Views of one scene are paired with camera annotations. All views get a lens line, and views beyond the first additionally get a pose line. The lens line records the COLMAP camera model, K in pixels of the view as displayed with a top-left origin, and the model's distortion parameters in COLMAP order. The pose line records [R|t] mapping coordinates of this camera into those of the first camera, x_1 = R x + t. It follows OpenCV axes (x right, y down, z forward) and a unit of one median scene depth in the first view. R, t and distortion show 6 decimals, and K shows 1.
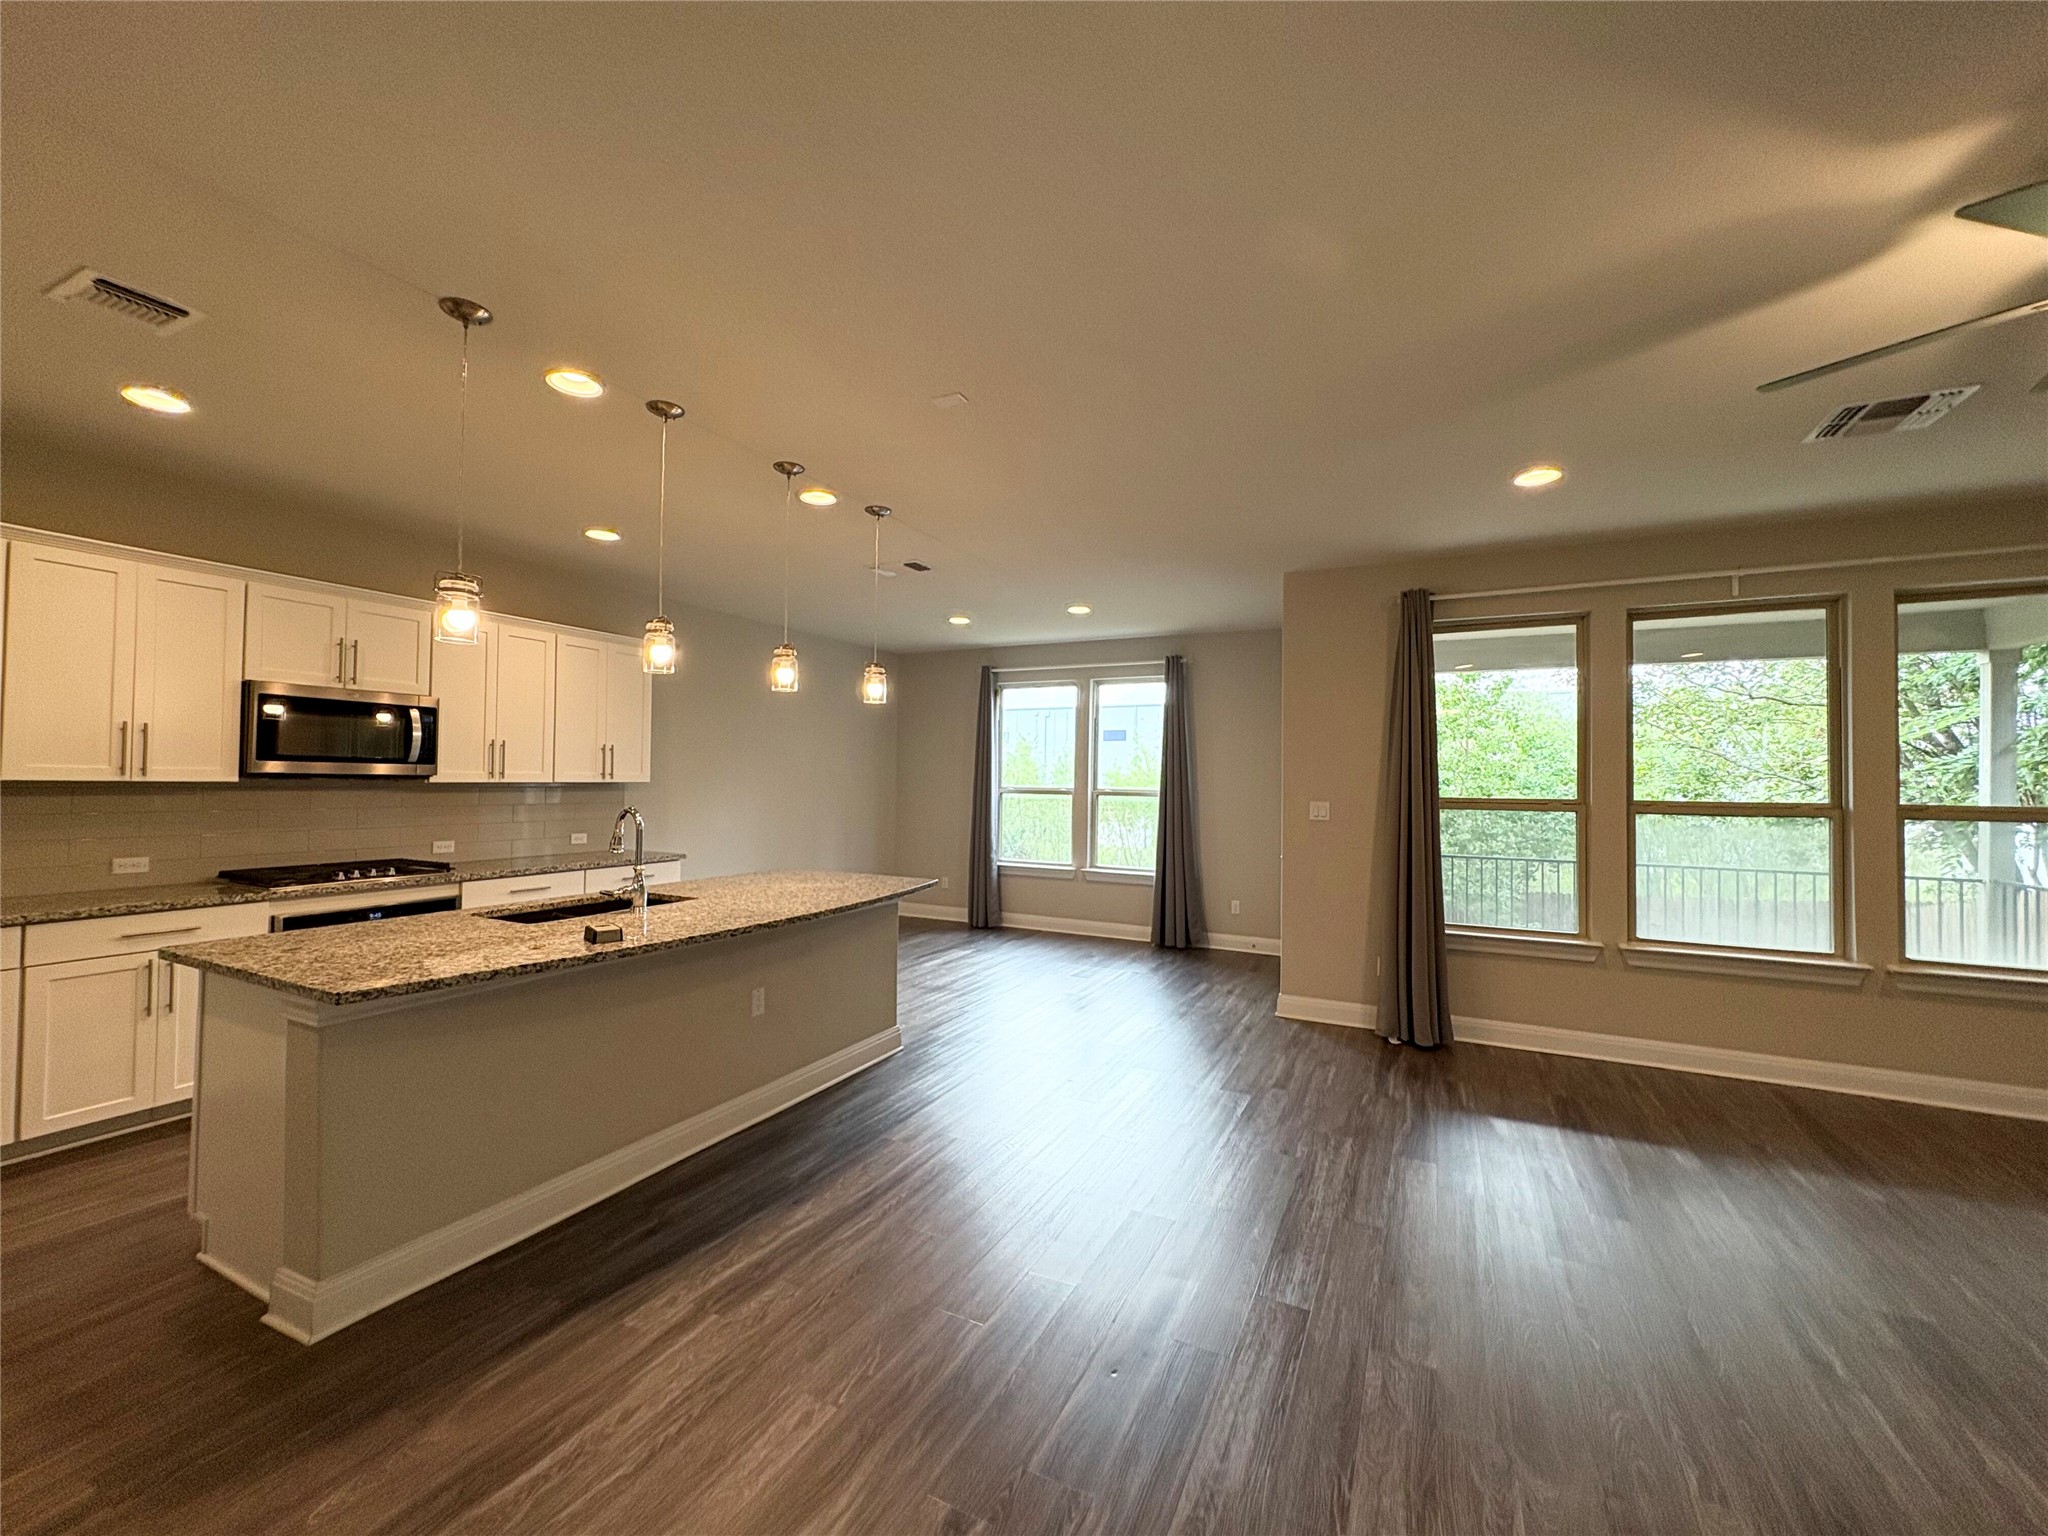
lens RADIAL K [[816.5, 0, 1020.7], [0, 816.5, 764.5], [0, 0, 1]] dist [-0.000108, -0.000023]
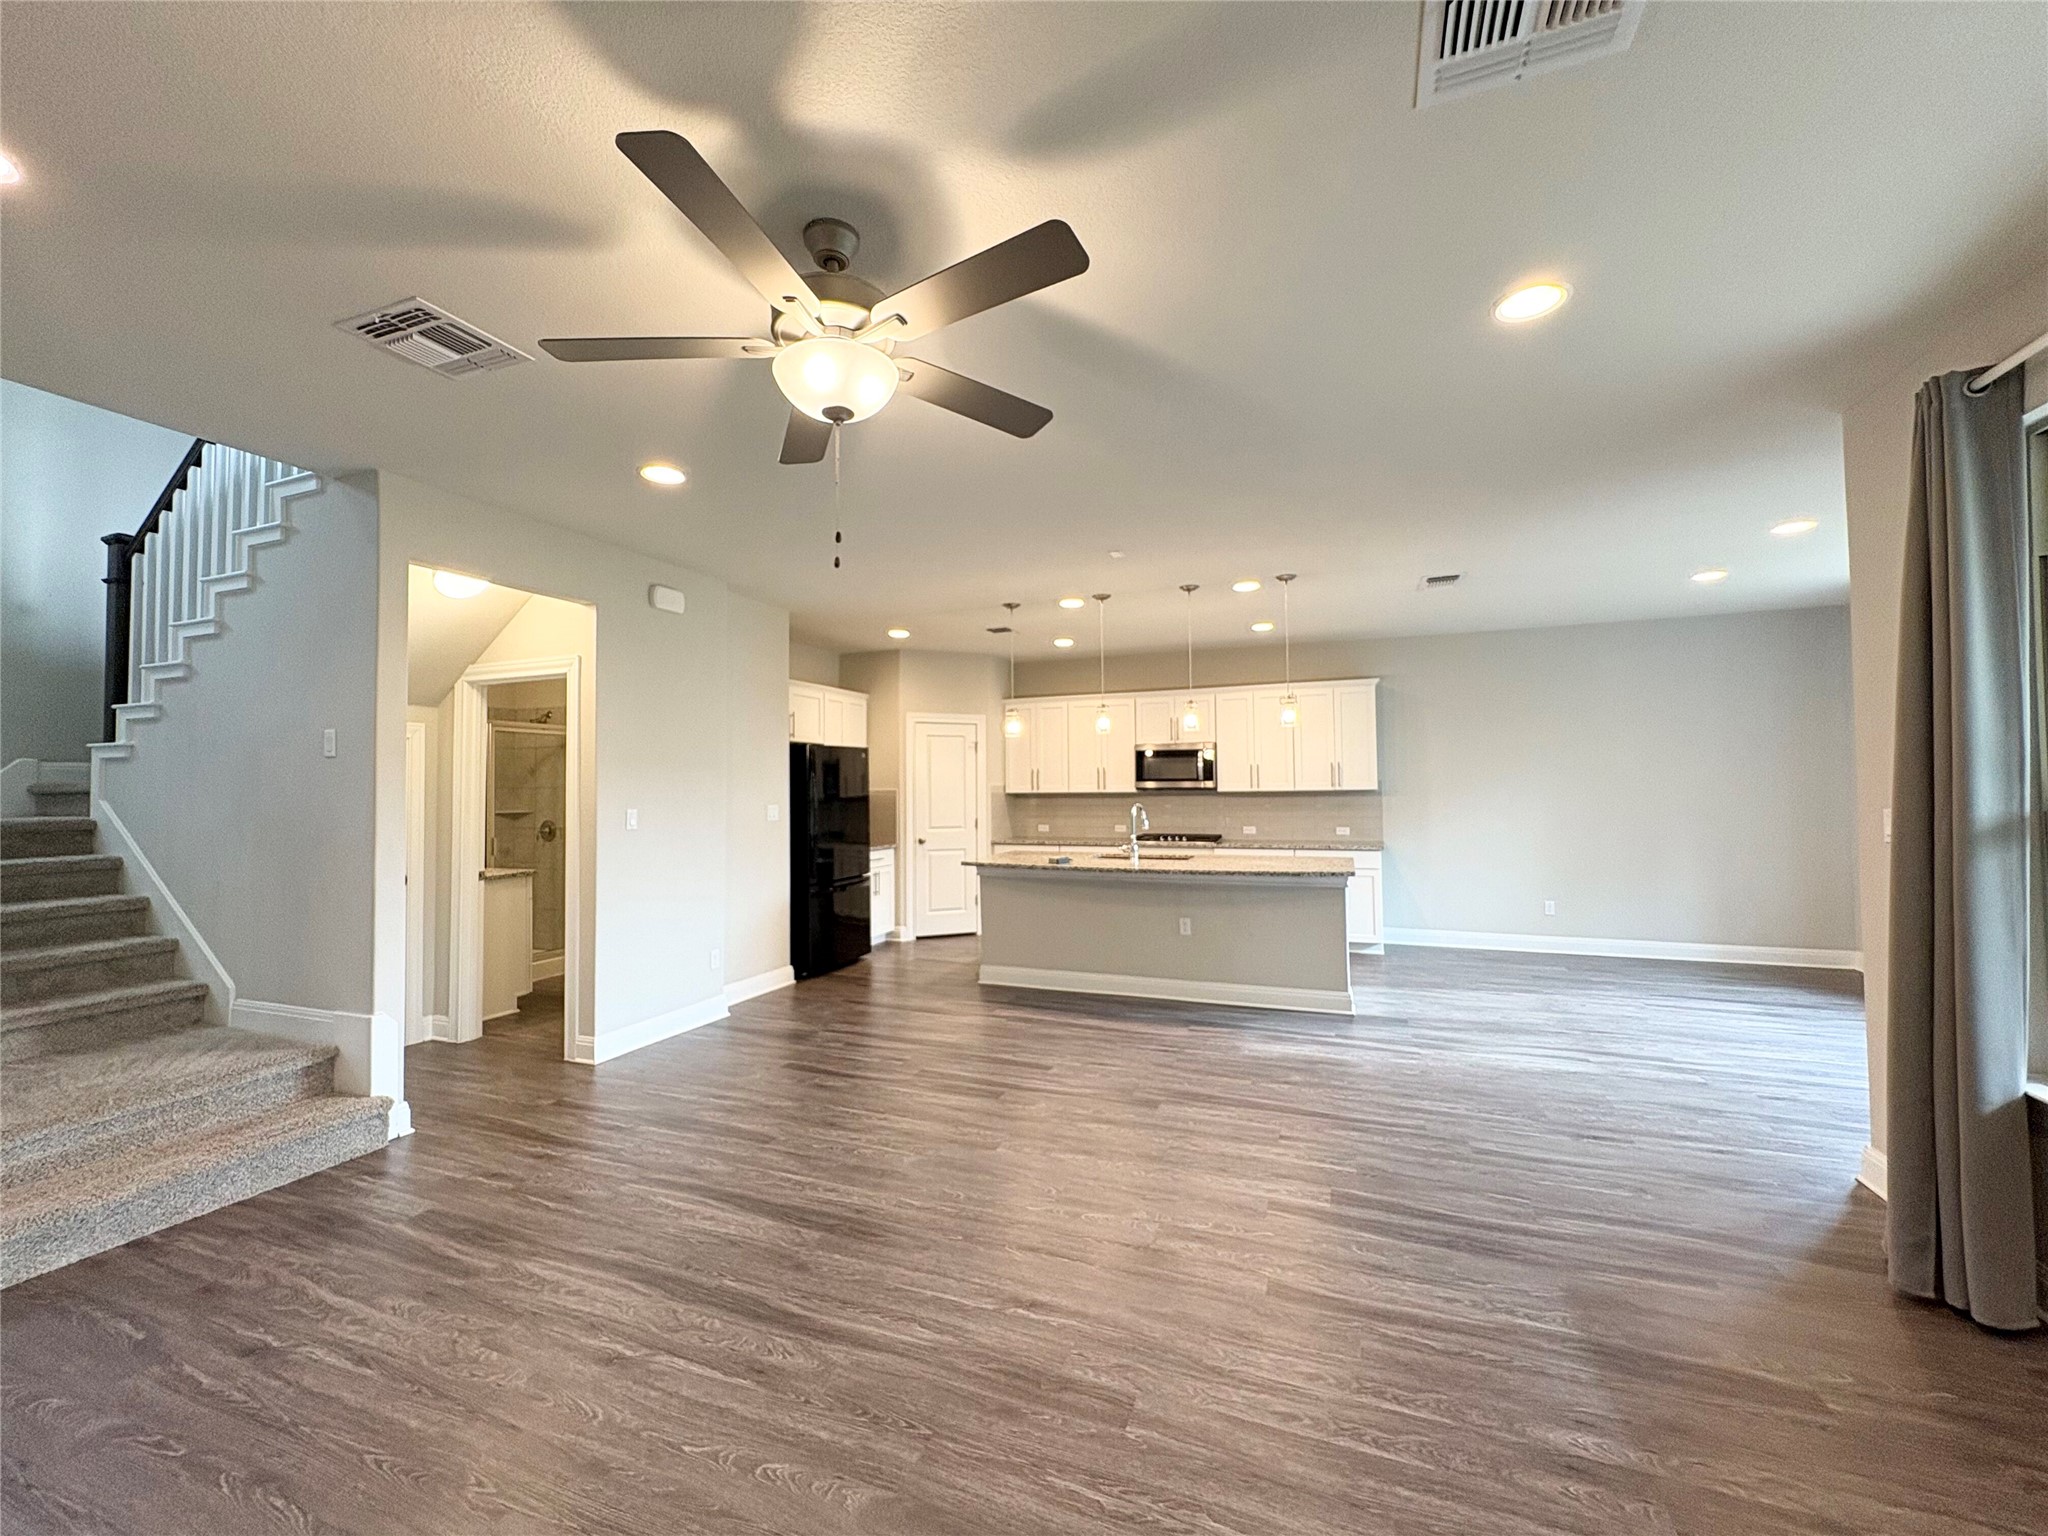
lens RADIAL K [[816.5, 0, 1020.7], [0, 816.5, 764.5], [0, 0, 1]] dist [-0.000108, -0.000023]
pose [[0.092674, -0.043788, -0.994733, 0.962721], [0.031032, 0.998674, -0.041071, 0.023073], [0.995213, -0.027062, 0.093910, 0.412918]]
